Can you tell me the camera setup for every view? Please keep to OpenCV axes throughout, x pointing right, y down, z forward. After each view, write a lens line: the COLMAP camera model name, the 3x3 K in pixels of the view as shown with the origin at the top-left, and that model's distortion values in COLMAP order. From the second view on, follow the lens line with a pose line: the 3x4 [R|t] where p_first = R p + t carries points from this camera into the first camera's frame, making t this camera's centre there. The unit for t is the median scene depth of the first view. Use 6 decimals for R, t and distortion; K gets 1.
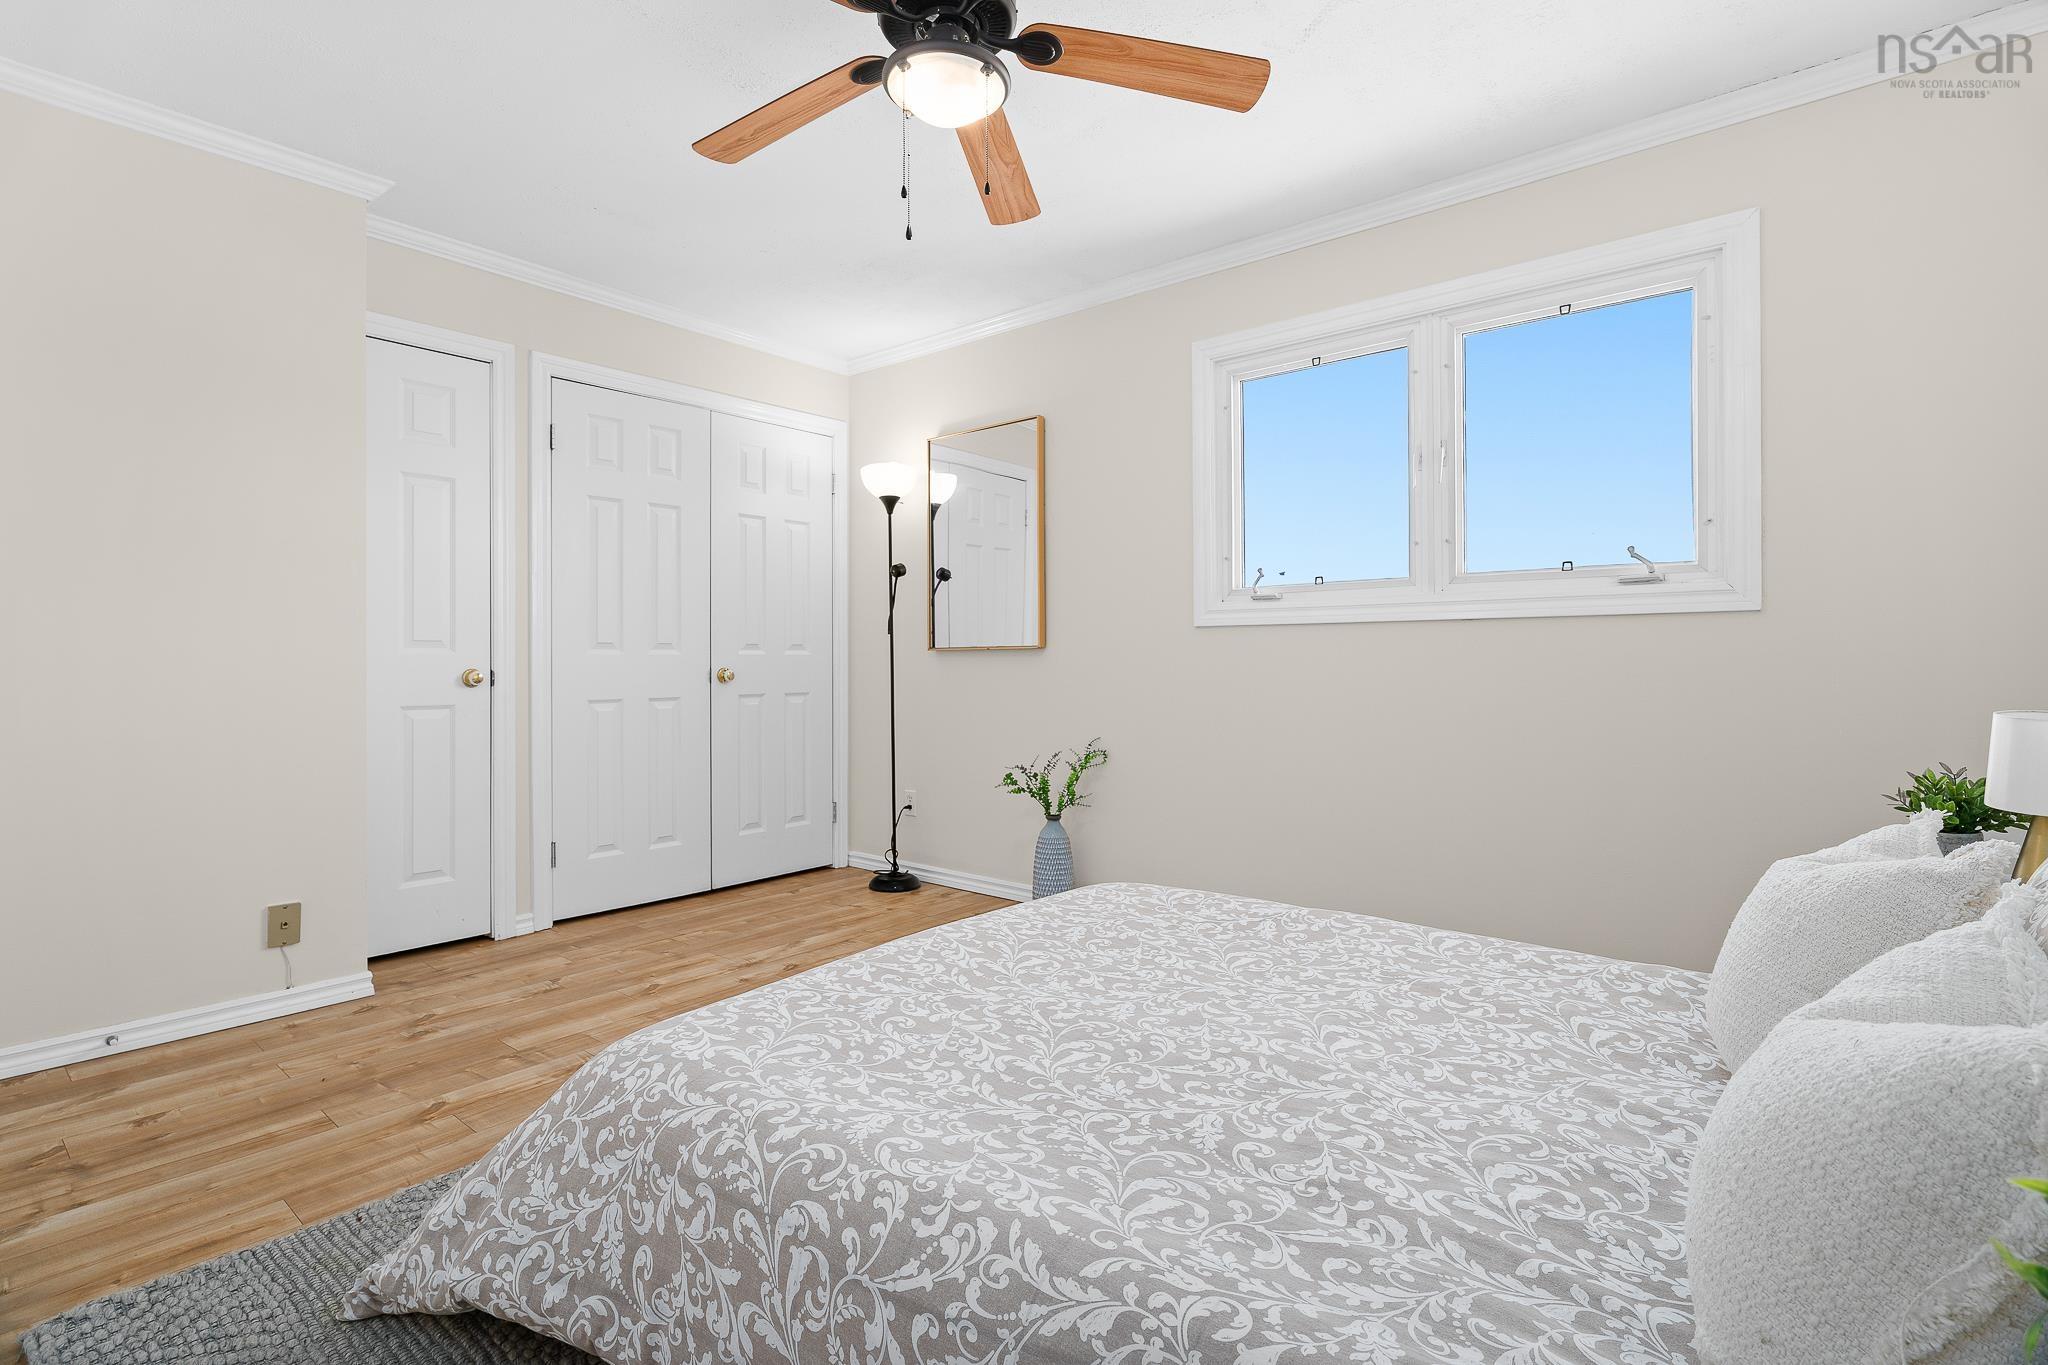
lens RADIAL K [[988.0, 0, 1011.9], [0, 988.0, 650.7], [0, 0, 1]] dist [0.003878, -0.010184]
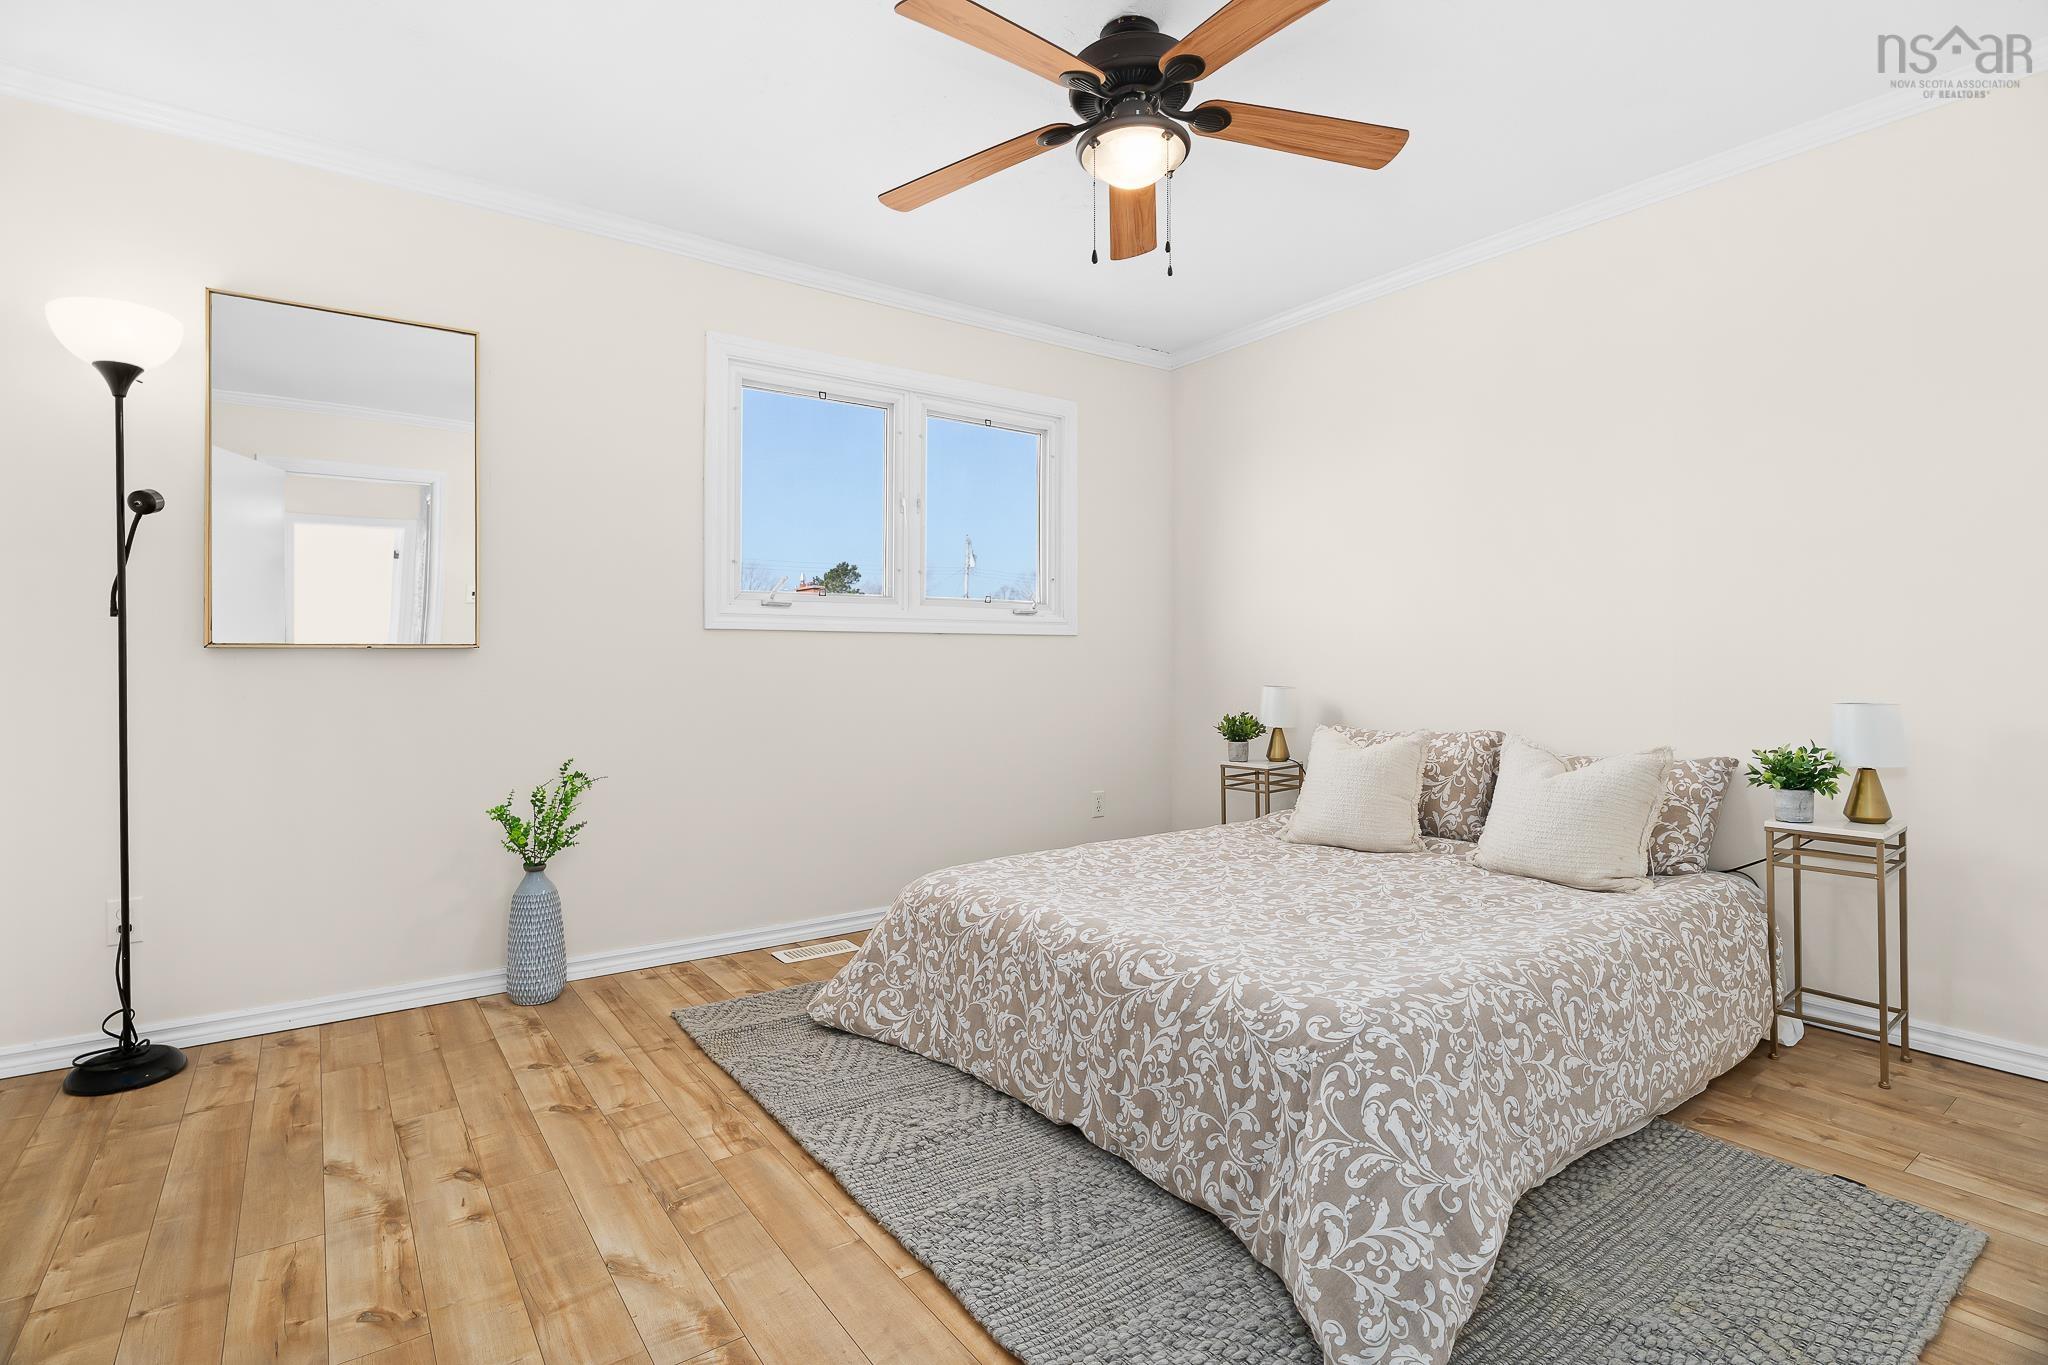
lens RADIAL K [[982.1, 0, 1018.5], [0, 982.1, 657.9], [0, 0, 1]] dist [-0.001522, -0.000187]
pose [[0.227743, 0.004226, 0.973712, -1.146923], [-0.007758, 0.999967, -0.002525, 0.007499], [-0.973690, -0.006979, 0.227769, 0.845949]]
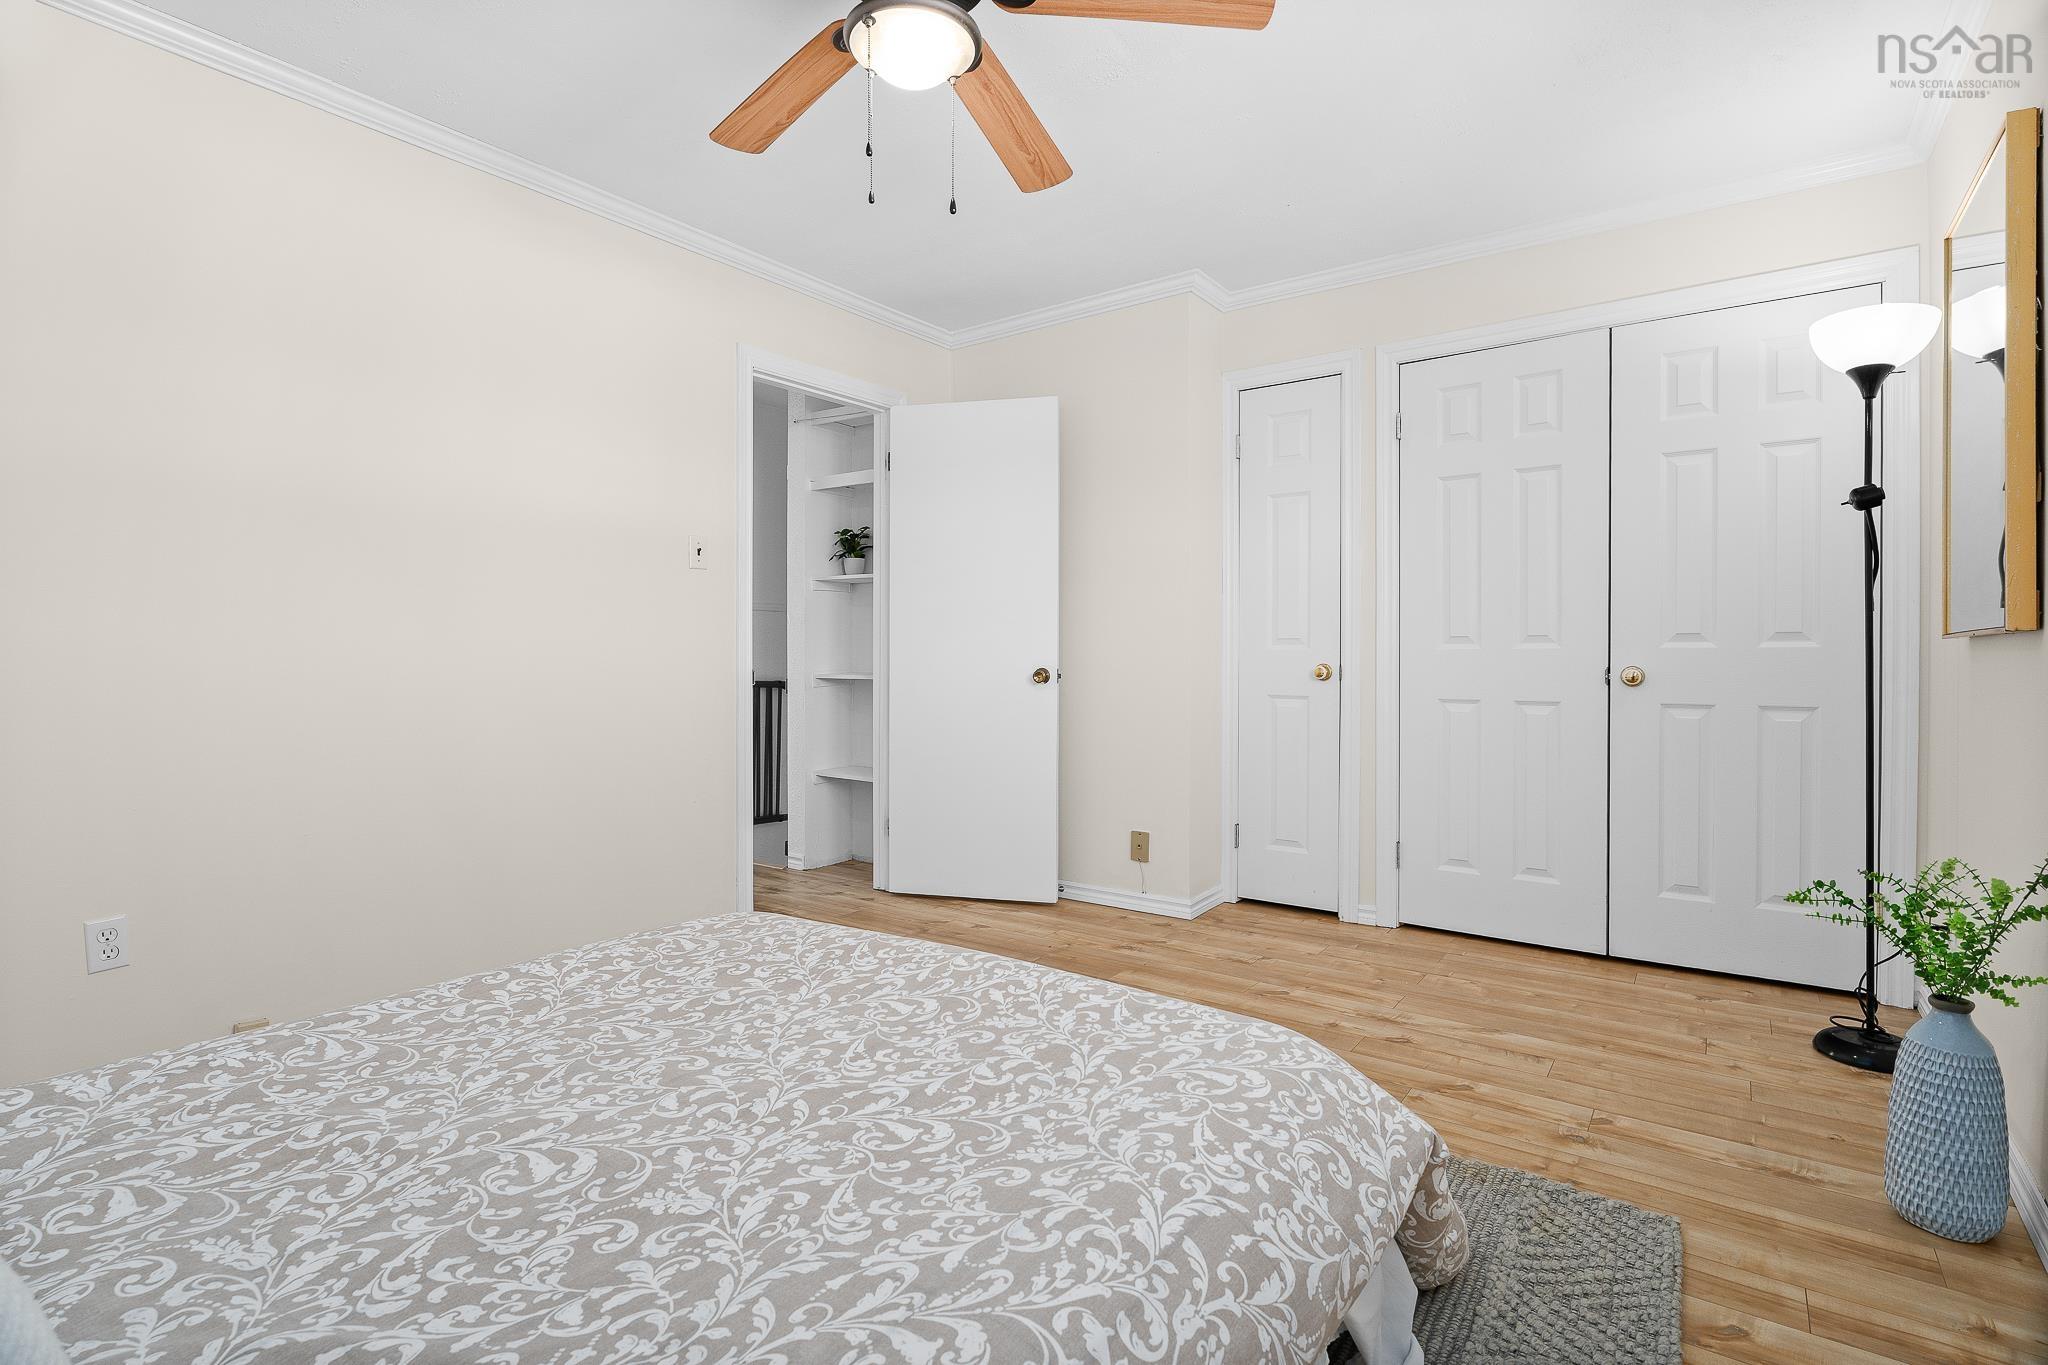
lens RADIAL K [[982.1, 0, 1018.5], [0, 982.1, 657.9], [0, 0, 1]] dist [-0.001522, -0.000187]
pose [[0.071459, -0.002308, -0.997441, 0.851307], [0.003456, 0.999992, -0.002066, 0.022532], [0.997438, -0.003300, 0.071467, 1.005088]]
